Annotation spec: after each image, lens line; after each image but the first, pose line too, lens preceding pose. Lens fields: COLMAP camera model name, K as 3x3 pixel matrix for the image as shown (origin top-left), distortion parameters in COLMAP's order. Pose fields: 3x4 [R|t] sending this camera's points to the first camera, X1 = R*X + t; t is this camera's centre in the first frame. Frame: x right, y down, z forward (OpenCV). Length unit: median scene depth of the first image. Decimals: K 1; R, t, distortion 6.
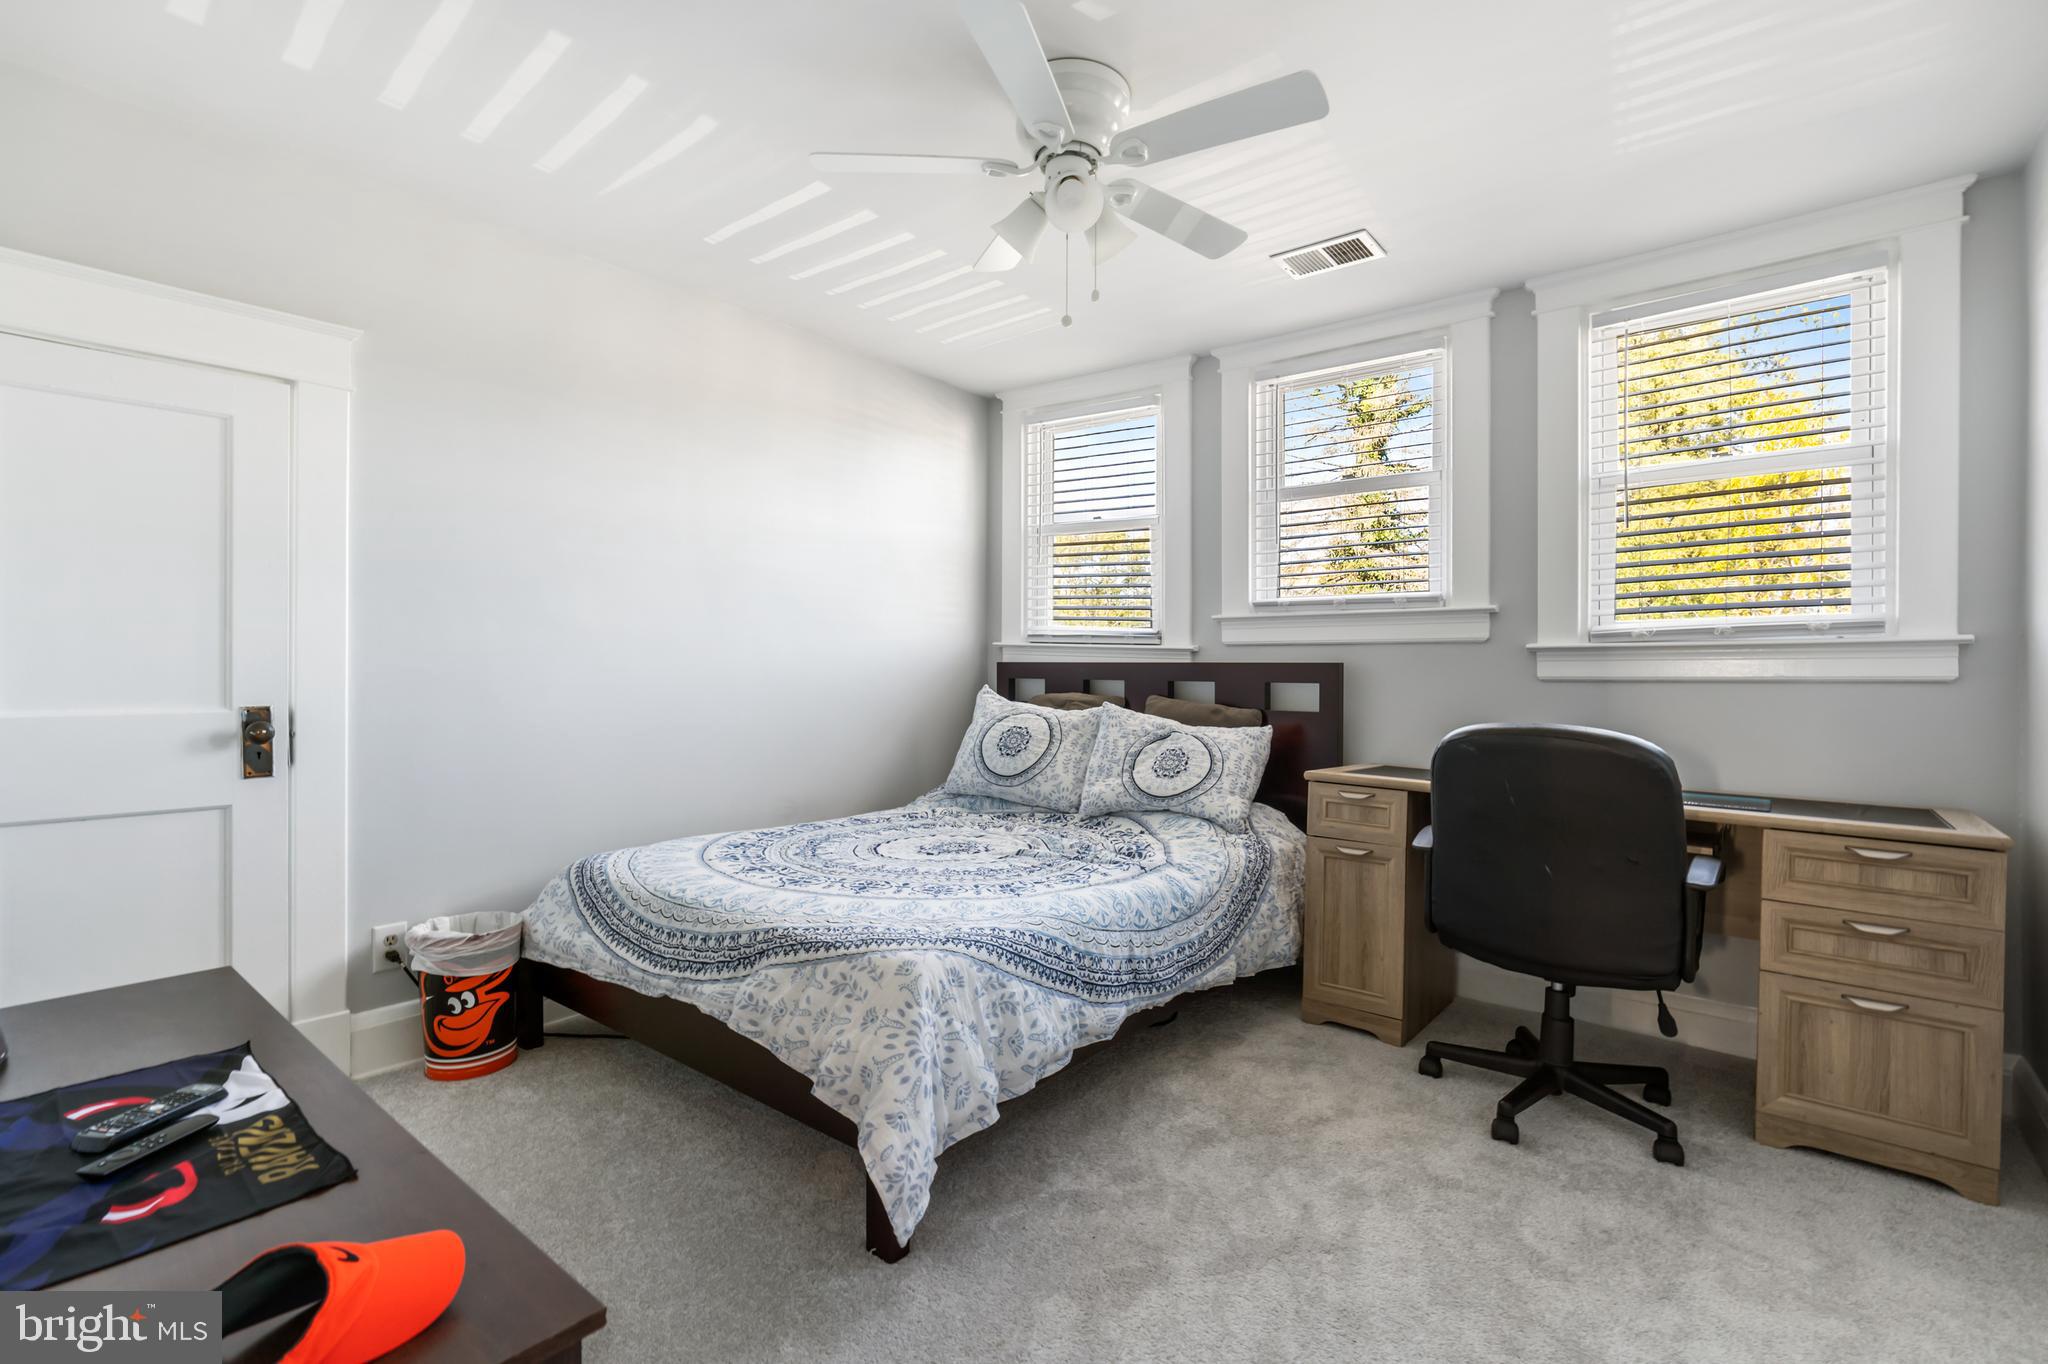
lens RADIAL K [[937.1, 0, 1028.3], [0, 937.1, 653.9], [0, 0, 1]] dist [-0.009637, 0.000986]
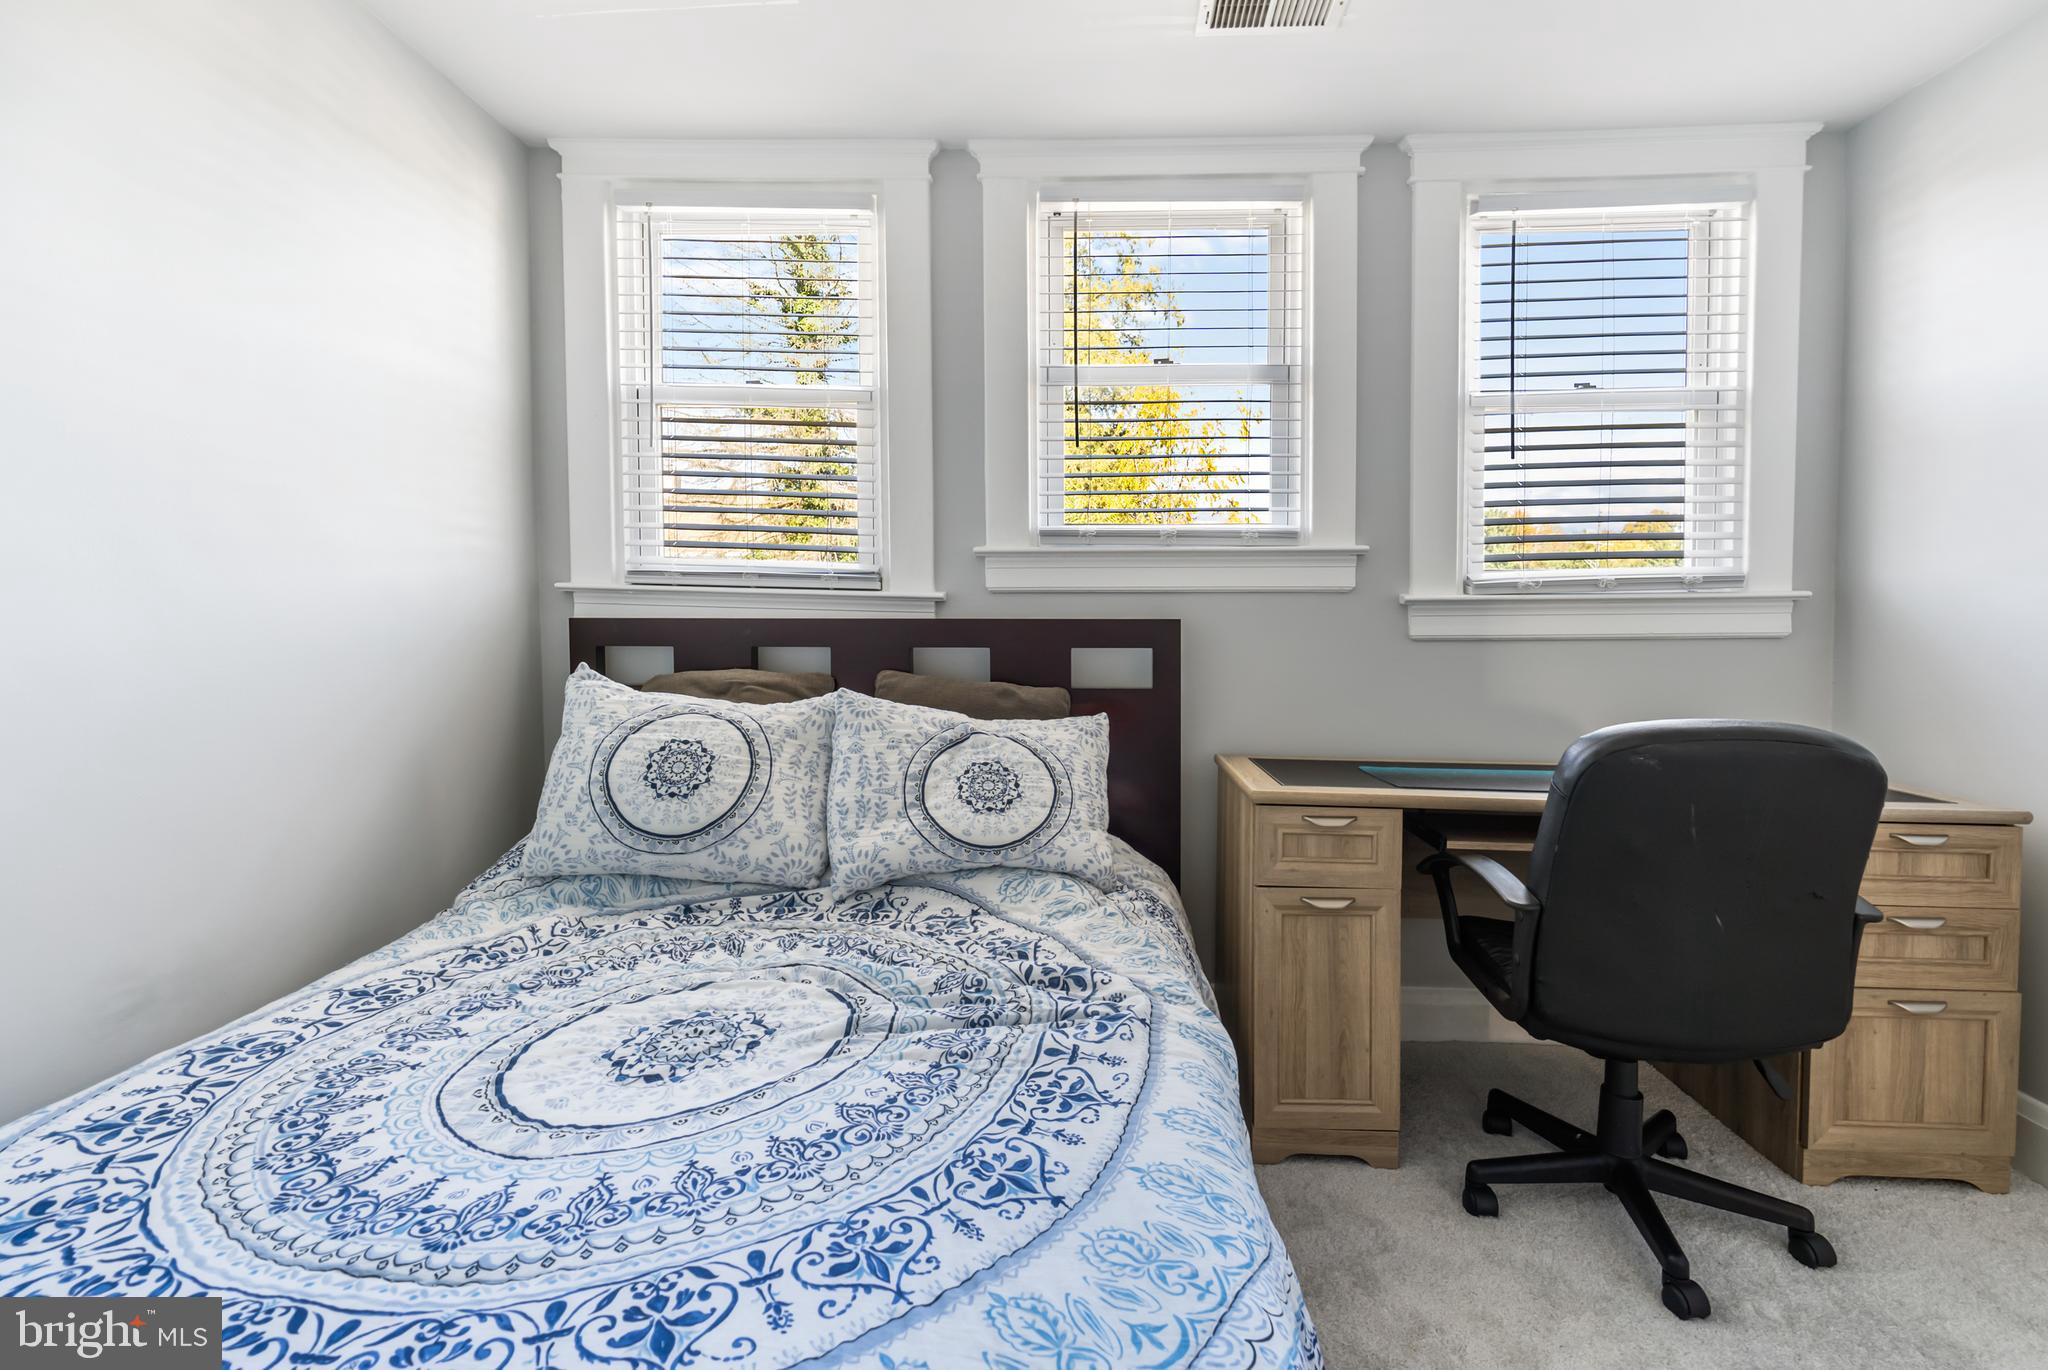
lens RADIAL K [[937.1, 0, 1028.3], [0, 937.1, 656.9], [0, 0, 1]] dist [-0.009637, 0.000986]
pose [[0.809760, -0.035138, 0.585708, -0.186809], [-0.004904, 0.997765, 0.066637, -0.009379], [-0.586741, -0.056832, 0.807778, 0.501810]]
